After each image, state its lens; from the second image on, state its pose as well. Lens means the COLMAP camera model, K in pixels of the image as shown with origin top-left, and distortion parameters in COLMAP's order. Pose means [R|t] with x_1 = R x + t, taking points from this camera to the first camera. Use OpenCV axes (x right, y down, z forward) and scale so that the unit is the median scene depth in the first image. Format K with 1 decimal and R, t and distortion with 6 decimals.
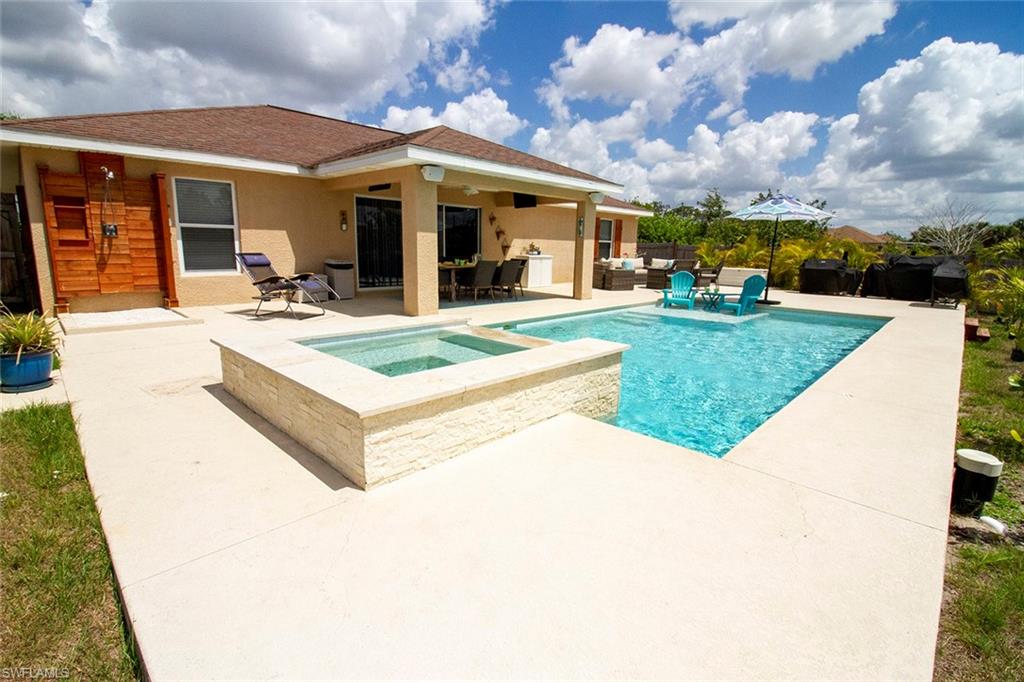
lens RADIAL K [[471.7, 0, 513.3], [0, 471.7, 339.7], [0, 0, 1]] dist [-0.007188, -0.008823]
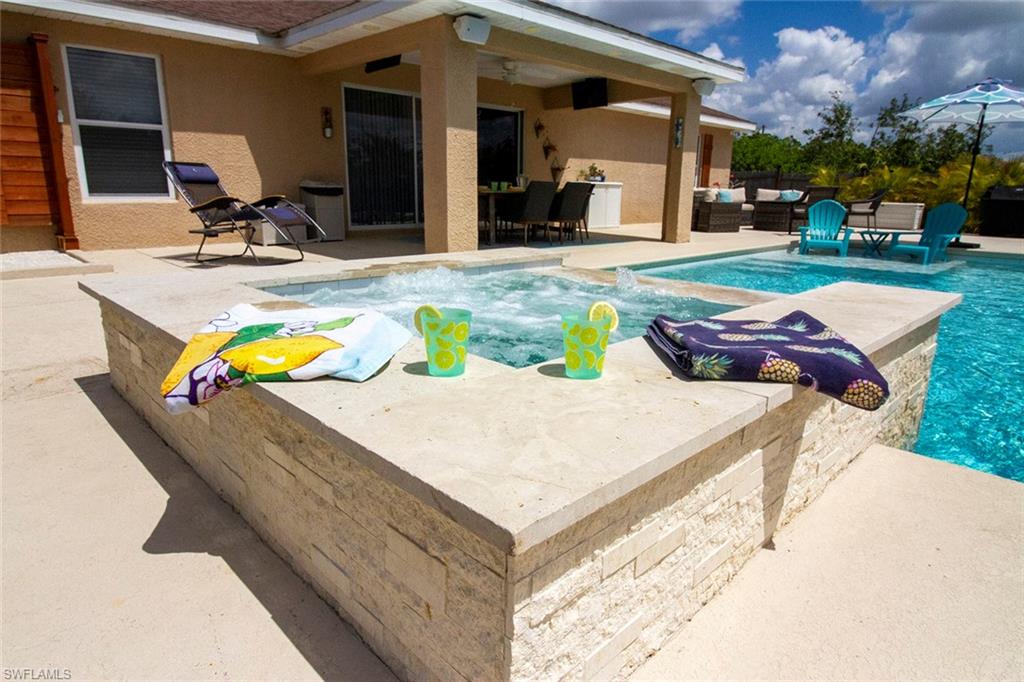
lens RADIAL K [[592.7, 0, 512.0], [0, 592.7, 341.0], [0, 0, 1]] dist [-0.005505, -0.000023]
pose [[0.999394, 0.000553, -0.034795, -0.076439], [0.001351, 0.998503, 0.054675, 0.010757], [0.034773, -0.054688, 0.997898, 0.171371]]
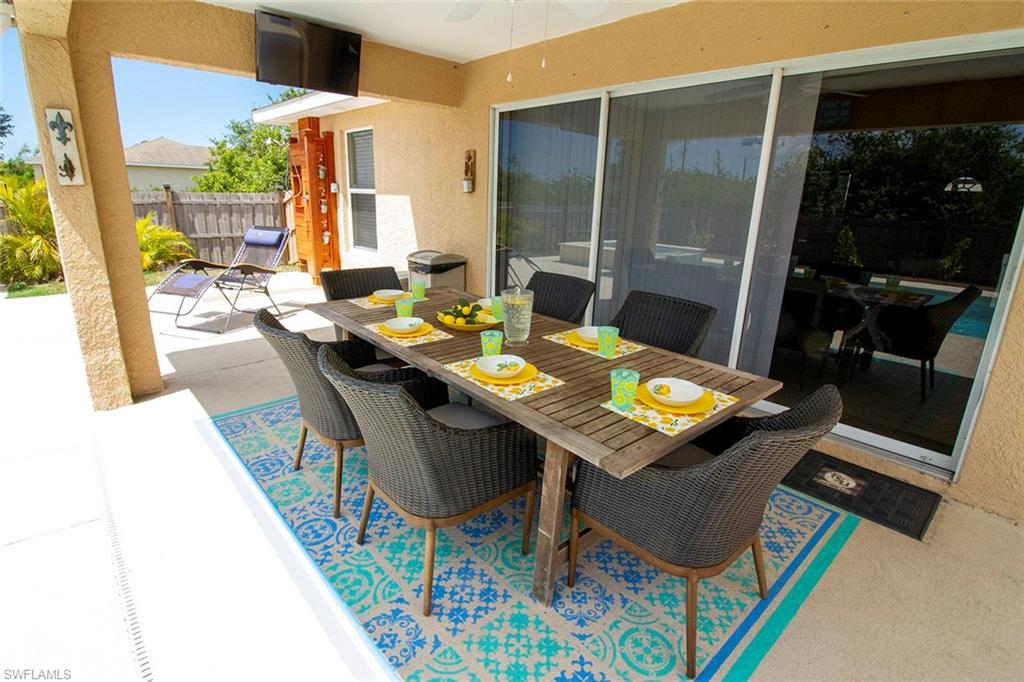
lens RADIAL K [[502.2, 0, 510.5], [0, 502.2, 335.9], [0, 0, 1]] dist [-0.017158, -0.001183]
pose [[-0.070235, 0.251374, -0.965338, 0.168720], [-0.218906, 0.940255, 0.260769, -0.260551], [0.973215, 0.229633, -0.011012, 1.184567]]
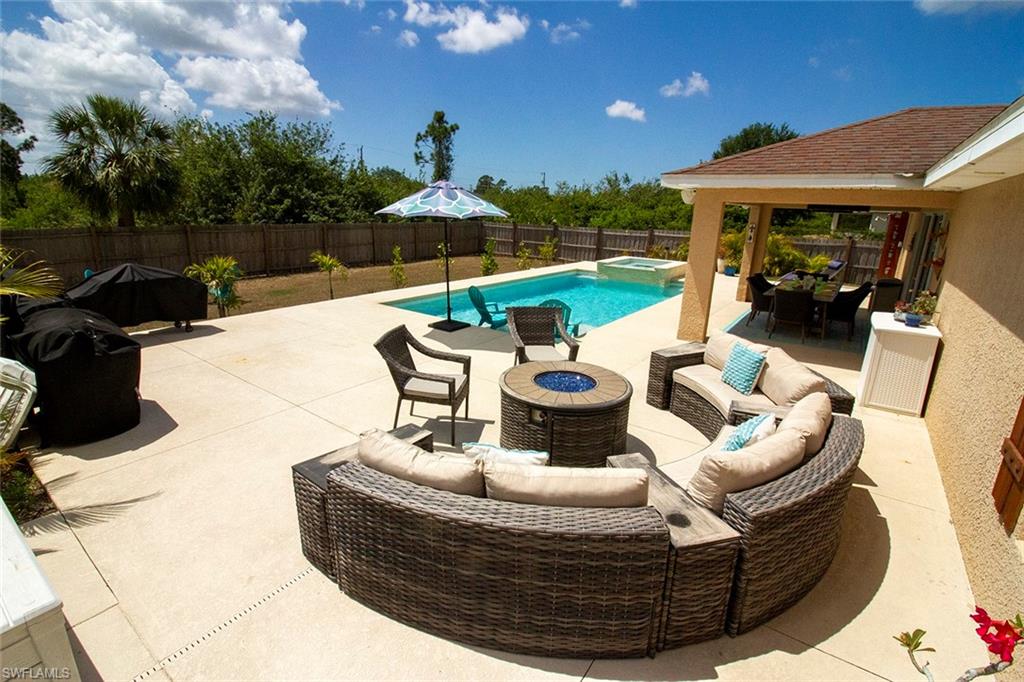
lens RADIAL K [[471.8, 0, 512.0], [0, 471.8, 341.0], [0, 0, 1]] dist [-0.001279, -0.000136]
pose [[-0.989803, -0.010984, -0.142020, 0.651842], [-0.073677, 0.892771, 0.444445, -0.482864], [0.121909, 0.450377, -0.884477, 2.029006]]
